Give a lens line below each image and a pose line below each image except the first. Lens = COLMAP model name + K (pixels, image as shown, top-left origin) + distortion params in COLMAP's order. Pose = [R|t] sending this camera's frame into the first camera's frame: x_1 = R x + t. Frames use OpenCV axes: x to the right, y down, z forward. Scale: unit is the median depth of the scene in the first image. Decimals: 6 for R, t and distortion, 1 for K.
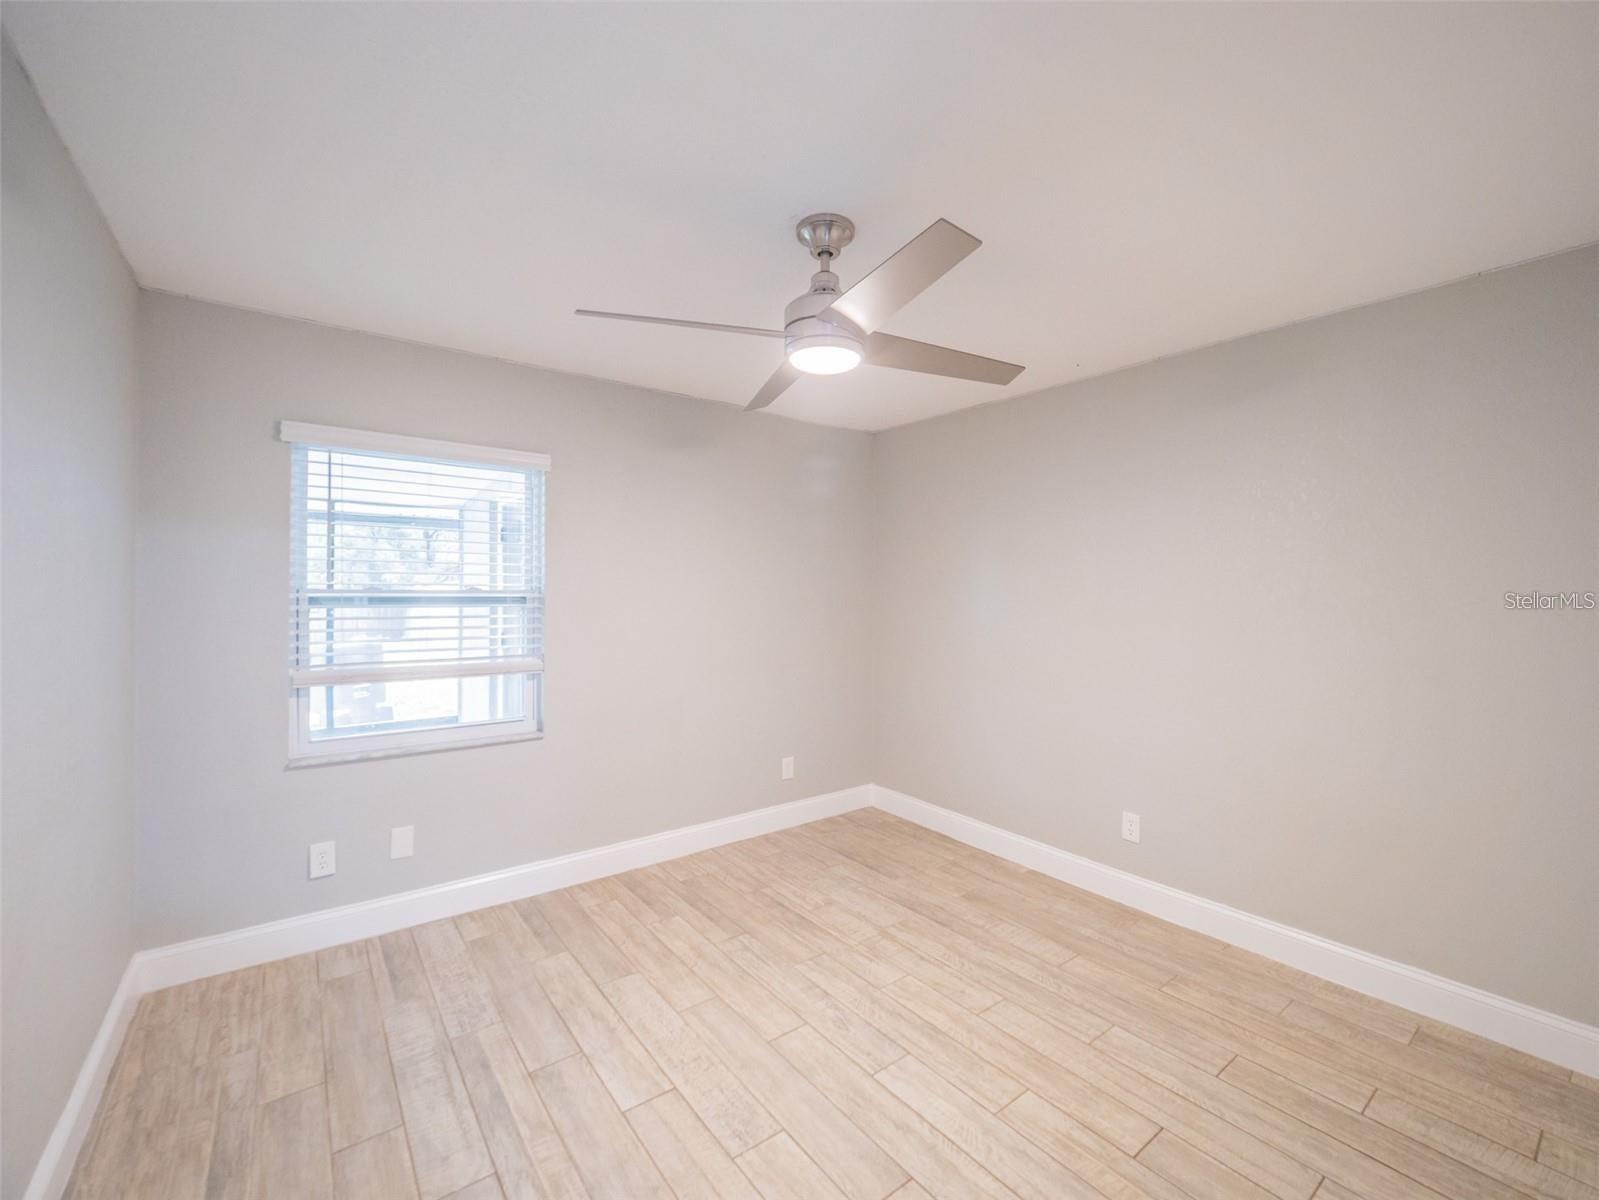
lens RADIAL K [[699.3, 0, 812.3], [0, 699.3, 594.4], [0, 0, 1]] dist [0.004815, -0.002034]
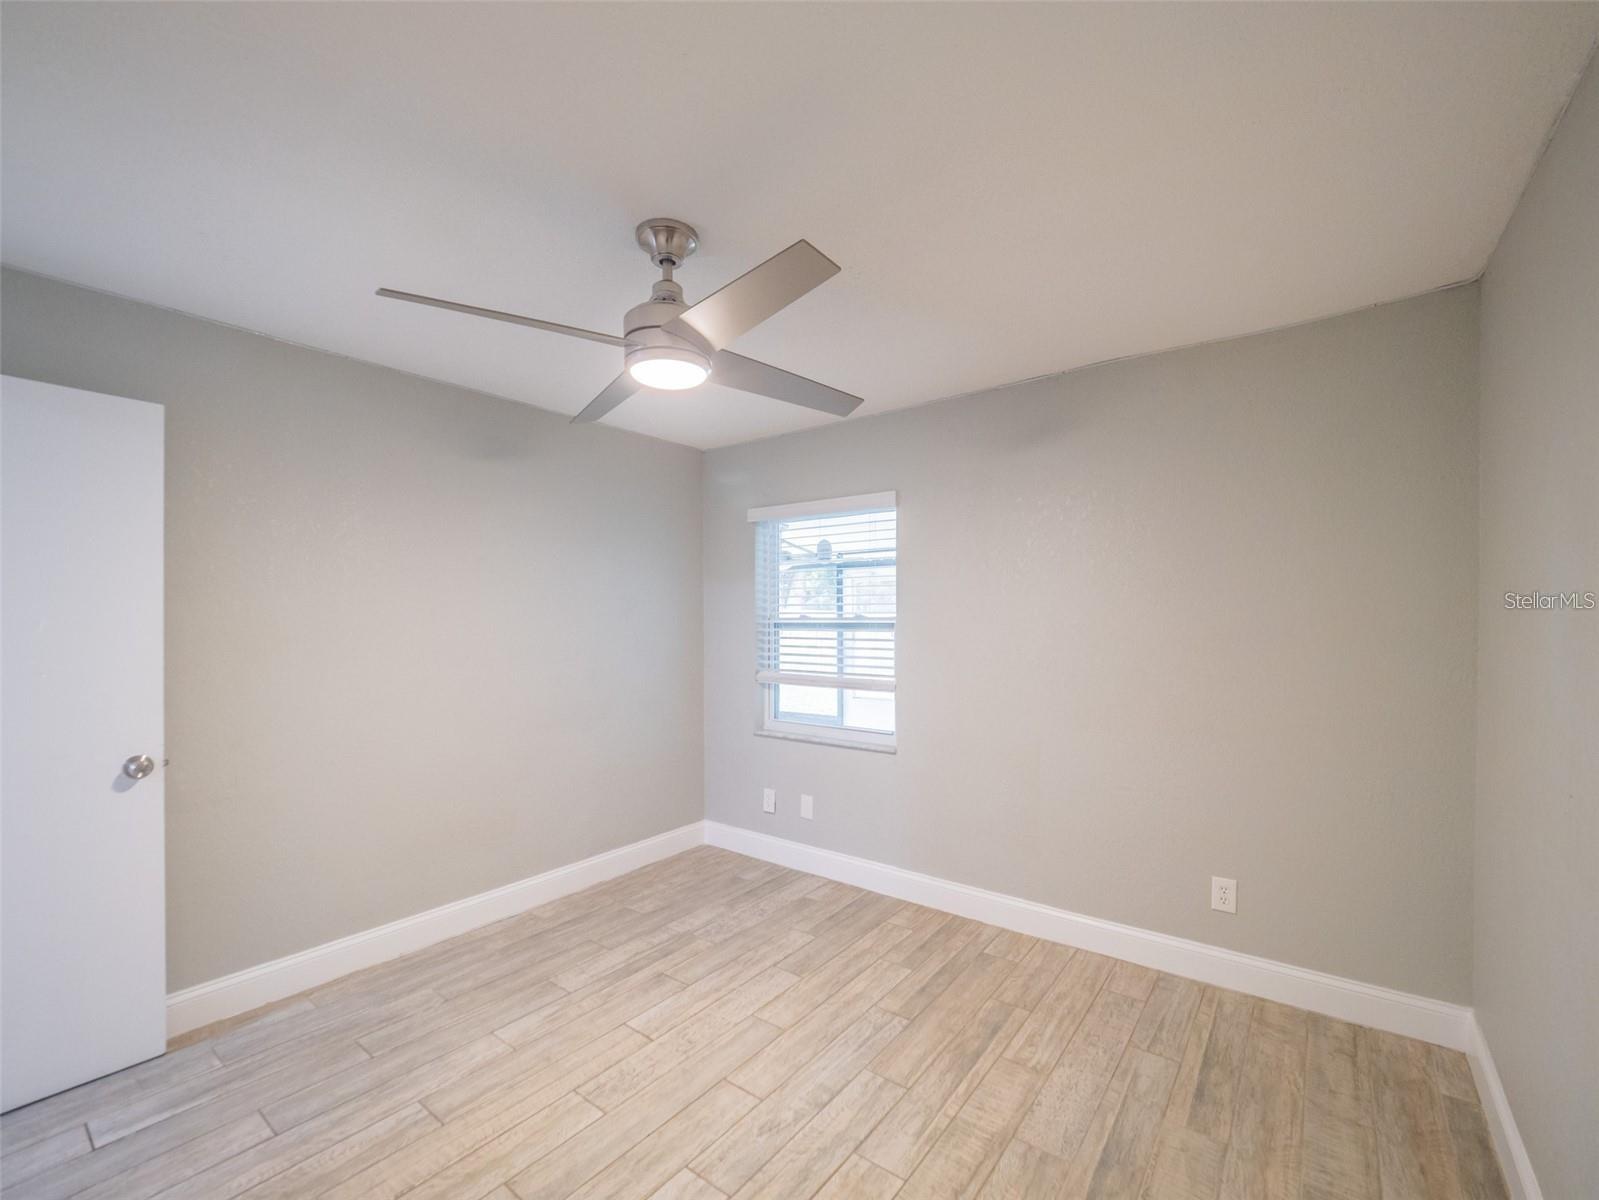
lens RADIAL K [[699.3, 0, 790.9], [0, 699.3, 609.4], [0, 0, 1]] dist [0.004815, -0.002034]
pose [[0.234200, -0.014974, -0.972073, 0.723782], [-0.000109, 0.999881, -0.015429, -0.001484], [0.972188, 0.003719, 0.234170, 0.675407]]
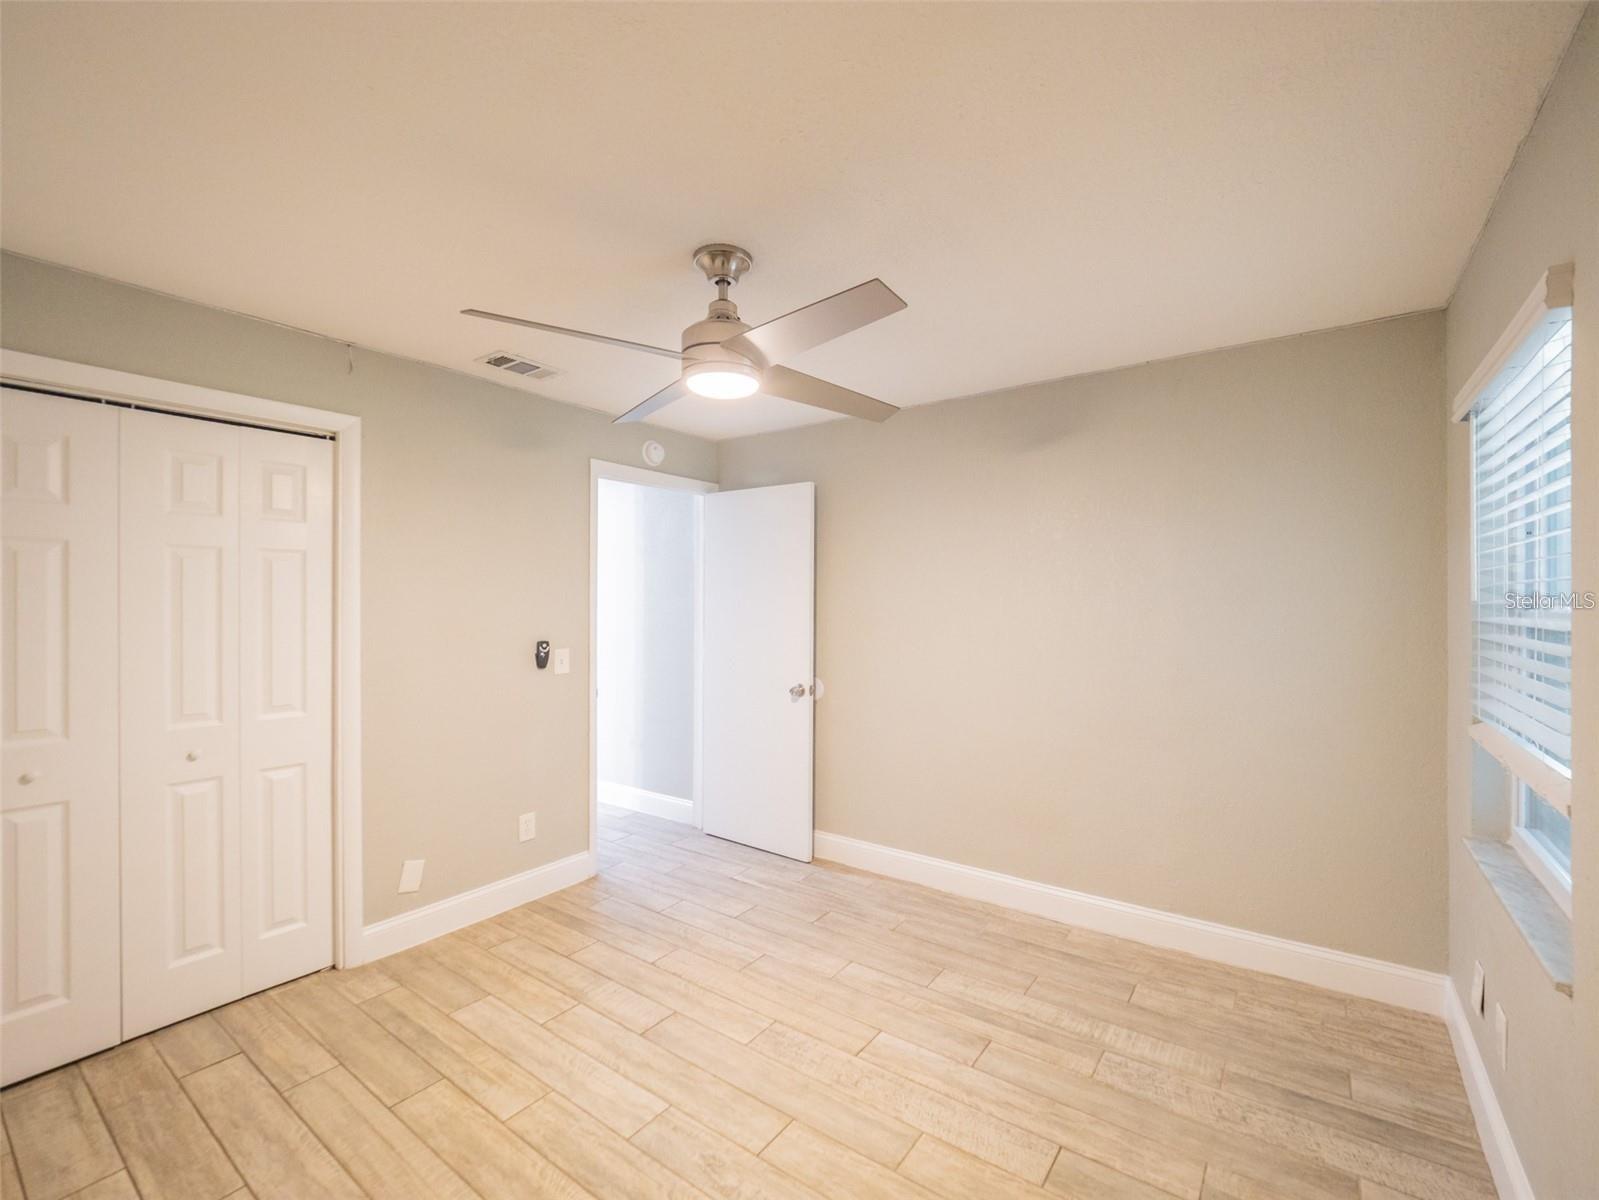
lens RADIAL K [[699.3, 0, 794.8], [0, 699.3, 601.0], [0, 0, 1]] dist [0.004815, -0.002034]
pose [[-0.964391, -0.000786, -0.264480, 0.128404], [-0.001363, 0.999997, 0.001996, 0.001873], [0.264477, 0.002285, -0.964389, 1.437410]]
